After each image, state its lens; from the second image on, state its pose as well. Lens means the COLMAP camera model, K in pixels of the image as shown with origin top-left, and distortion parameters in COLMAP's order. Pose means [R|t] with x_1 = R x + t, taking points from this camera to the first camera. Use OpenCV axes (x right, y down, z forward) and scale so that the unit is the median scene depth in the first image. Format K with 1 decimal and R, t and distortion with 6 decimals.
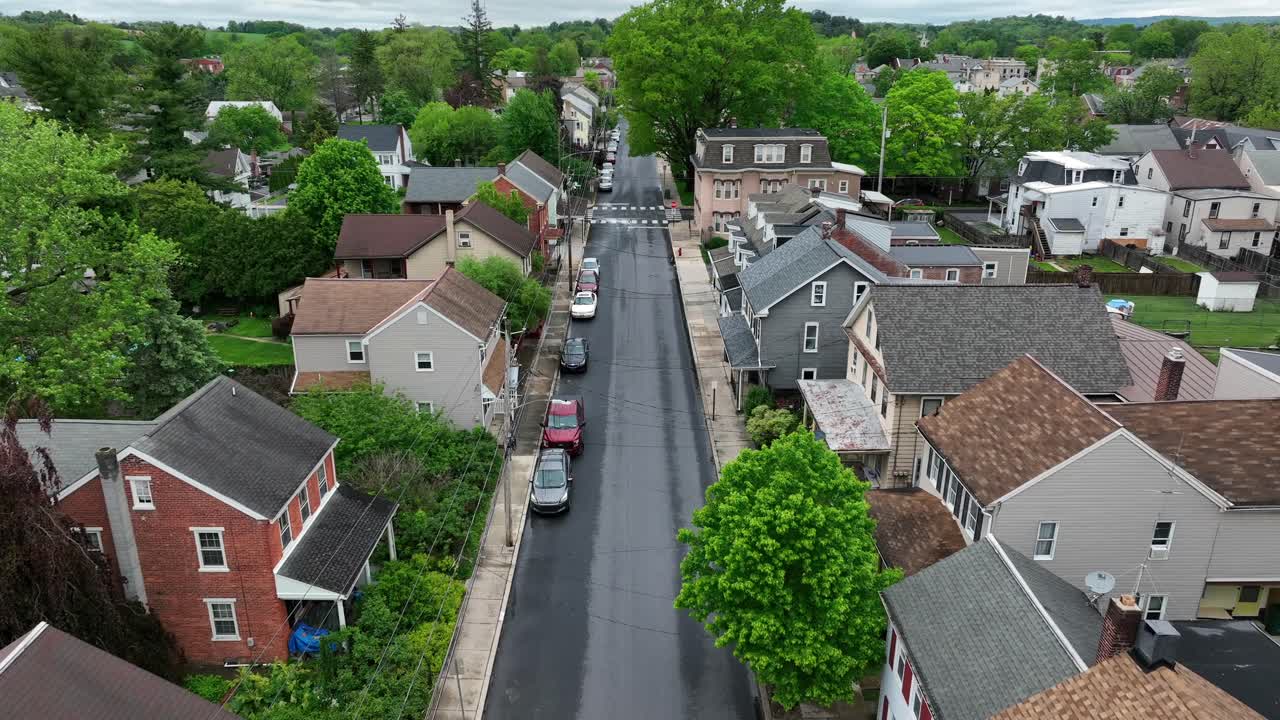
lens RADIAL K [[889.6, 0, 640.0], [0, 889.6, 360.0], [0, 0, 1]] dist [-0.001341, -0.000202]
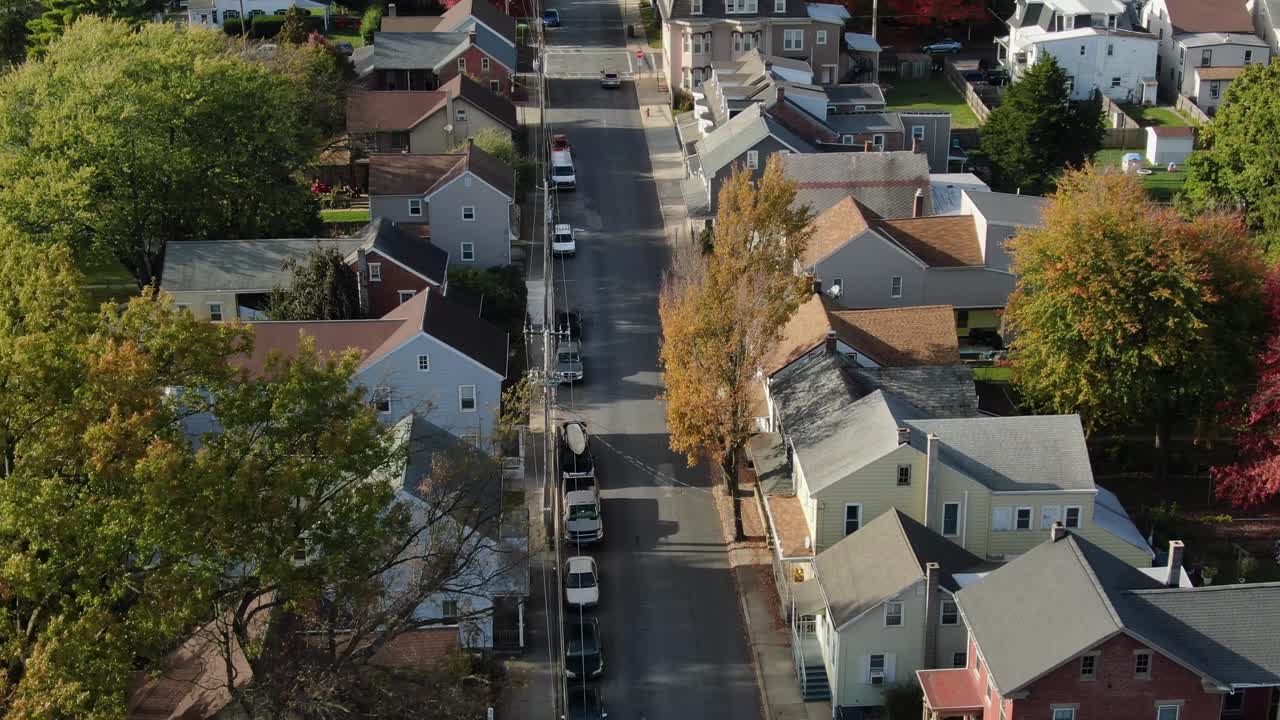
lens RADIAL K [[1823.2, 0, 640.0], [0, 1823.2, 360.0], [0, 0, 1]] dist [0.065072, -0.013970]
pose [[0.999044, -0.021462, 0.038074, -0.062982], [0.019726, 0.998774, 0.045406, 0.078721], [-0.039002, -0.044611, 0.998243, -1.389700]]
